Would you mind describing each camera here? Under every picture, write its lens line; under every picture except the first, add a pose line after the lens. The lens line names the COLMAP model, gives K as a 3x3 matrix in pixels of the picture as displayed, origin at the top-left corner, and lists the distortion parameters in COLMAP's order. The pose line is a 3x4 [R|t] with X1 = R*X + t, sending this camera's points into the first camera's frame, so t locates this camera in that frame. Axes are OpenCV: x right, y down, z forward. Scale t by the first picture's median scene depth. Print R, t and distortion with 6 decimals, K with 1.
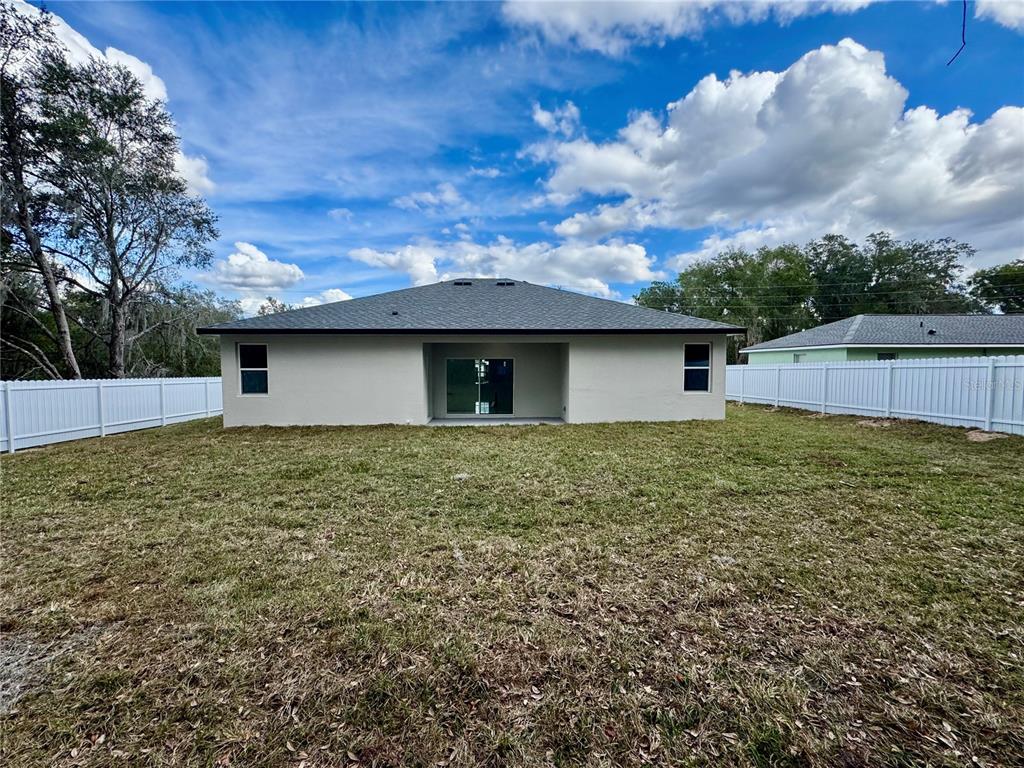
lens RADIAL K [[410.6, 0, 512.0], [0, 410.6, 384.0], [0, 0, 1]] dist [-0.000458, 0.000303]
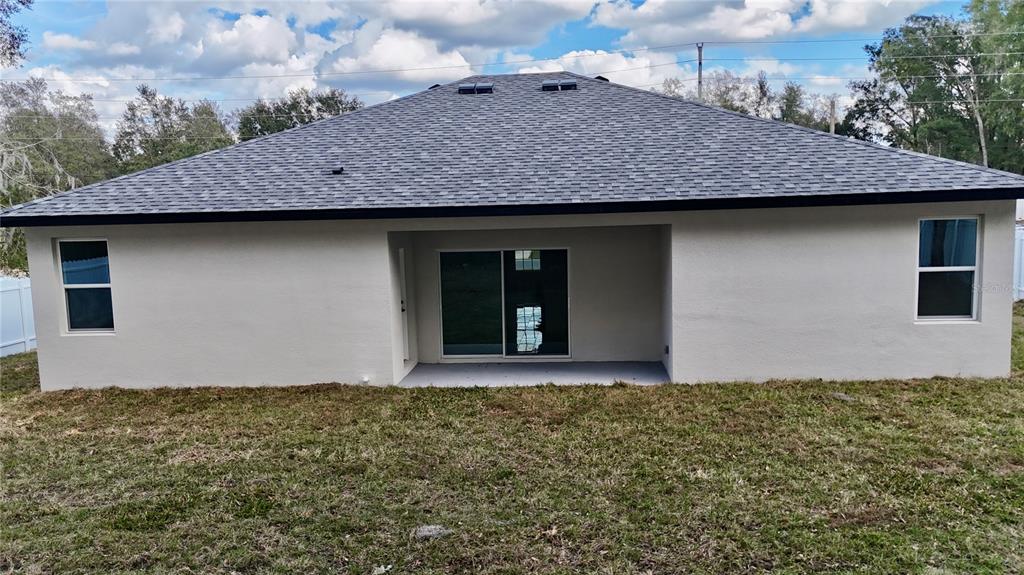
lens RADIAL K [[807.4, 0, 512.0], [0, 807.4, 287.5], [0, 0, 1]] dist [0.049853, -0.001486]
pose [[0.991728, -0.008705, -0.128059, 0.090053], [0.017828, 0.997369, 0.070272, -0.122503], [0.127110, -0.071974, 0.989274, -0.010919]]
